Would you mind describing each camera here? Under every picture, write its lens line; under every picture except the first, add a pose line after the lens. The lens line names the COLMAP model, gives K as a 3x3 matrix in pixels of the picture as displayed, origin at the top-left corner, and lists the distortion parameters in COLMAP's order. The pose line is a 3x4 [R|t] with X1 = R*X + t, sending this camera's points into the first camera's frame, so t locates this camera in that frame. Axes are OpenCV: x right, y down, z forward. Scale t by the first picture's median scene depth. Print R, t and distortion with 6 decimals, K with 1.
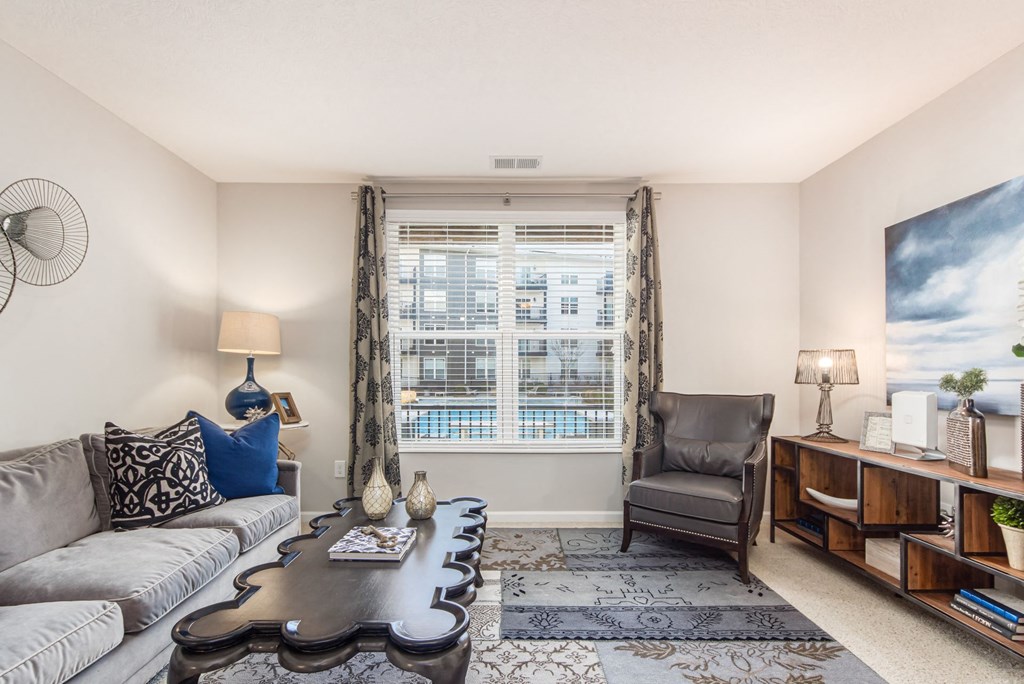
lens RADIAL K [[468.3, 0, 501.2], [0, 468.3, 376.8], [0, 0, 1]] dist [0.000813, -0.000102]
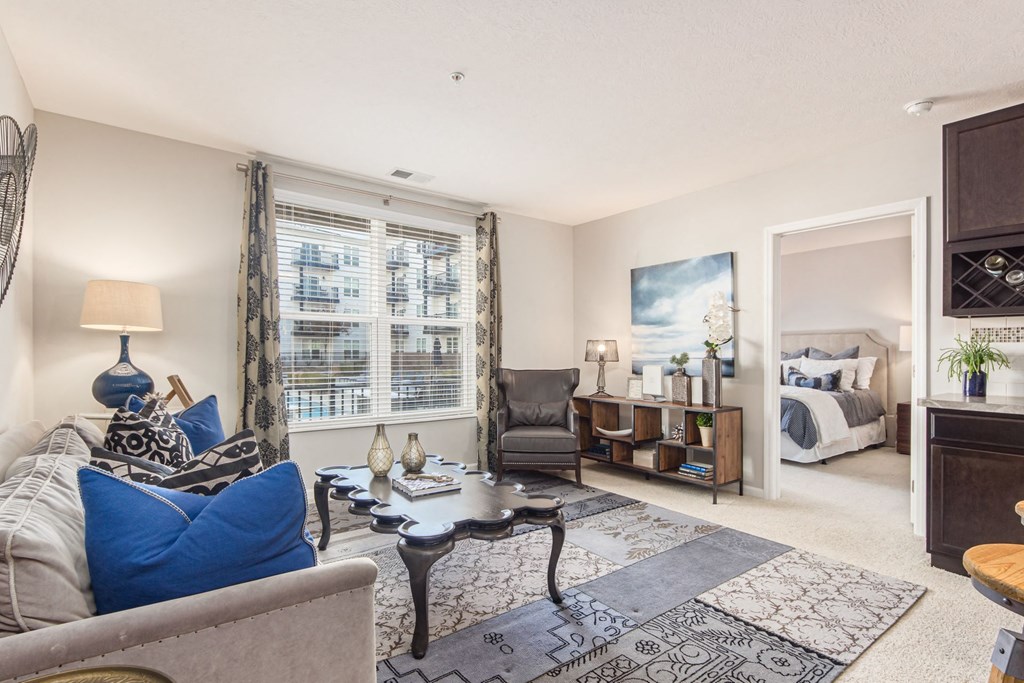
lens RADIAL K [[493.1, 0, 502.8], [0, 493.1, 356.8], [0, 0, 1]] dist [-0.001130, -0.000089]
pose [[0.803482, -0.000225, 0.595328, -0.670545], [0.001284, 0.999998, -0.001354, 0.001347], [-0.595327, 0.001852, 0.803481, -0.172853]]
